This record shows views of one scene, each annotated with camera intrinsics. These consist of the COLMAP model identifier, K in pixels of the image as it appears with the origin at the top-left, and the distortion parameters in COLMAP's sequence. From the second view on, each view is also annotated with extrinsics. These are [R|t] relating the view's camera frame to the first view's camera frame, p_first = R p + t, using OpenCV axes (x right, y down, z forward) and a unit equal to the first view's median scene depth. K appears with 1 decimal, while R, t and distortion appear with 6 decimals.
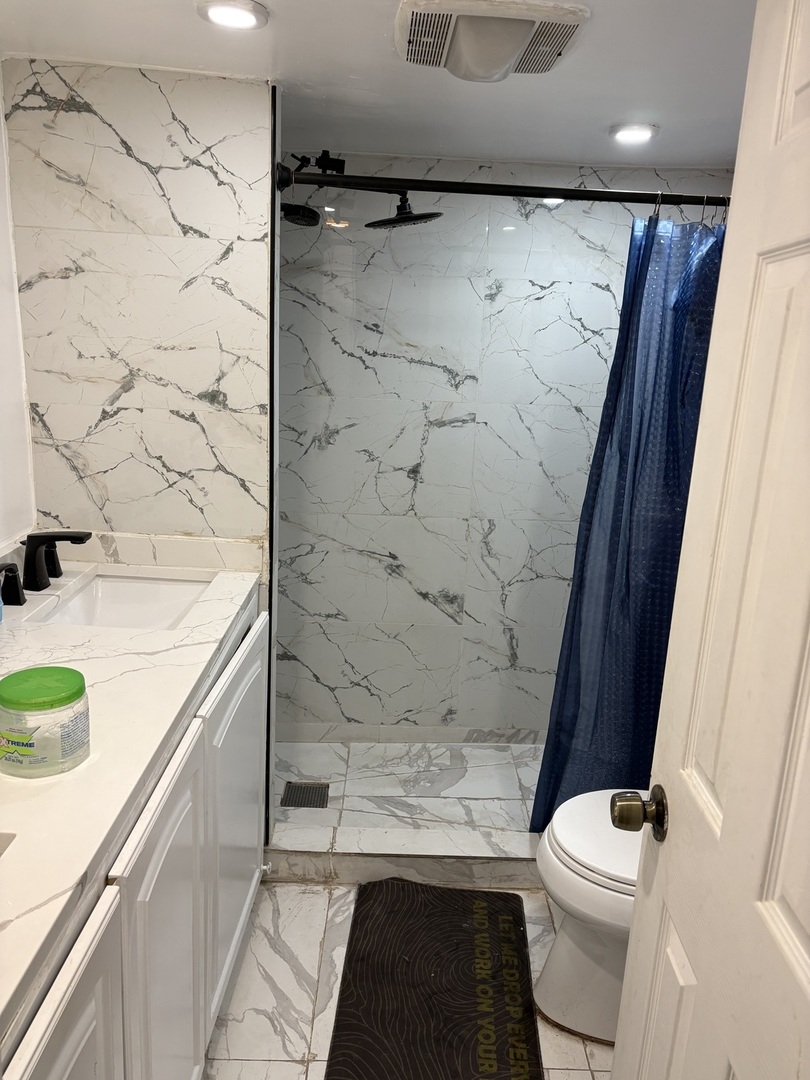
lens RADIAL K [[817.1, 0, 404.7], [0, 817.1, 539.5], [0, 0, 1]] dist [0.053469, -0.051339]
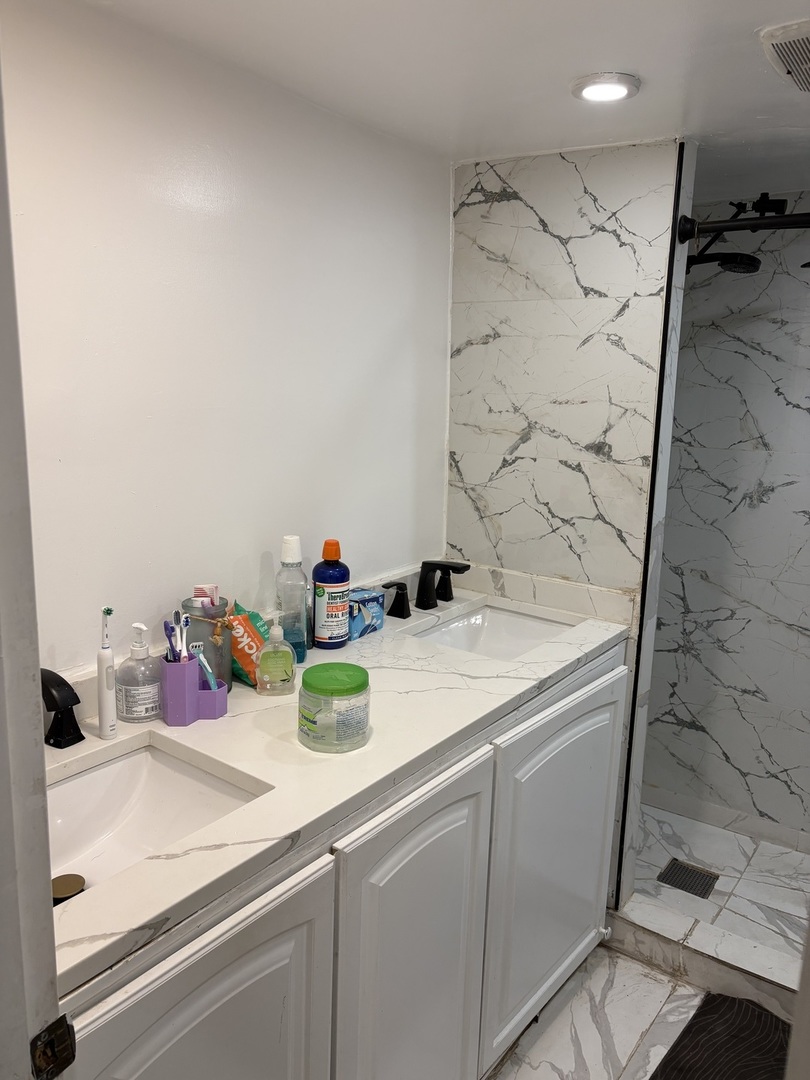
lens RADIAL K [[817.1, 0, 400.7], [0, 817.1, 535.4], [0, 0, 1]] dist [0.053469, -0.051339]
pose [[0.800653, 0.084406, -0.593153, 0.185264], [-0.126220, 0.991570, -0.029273, -0.003594], [0.585682, 0.098305, 0.804557, 0.037058]]
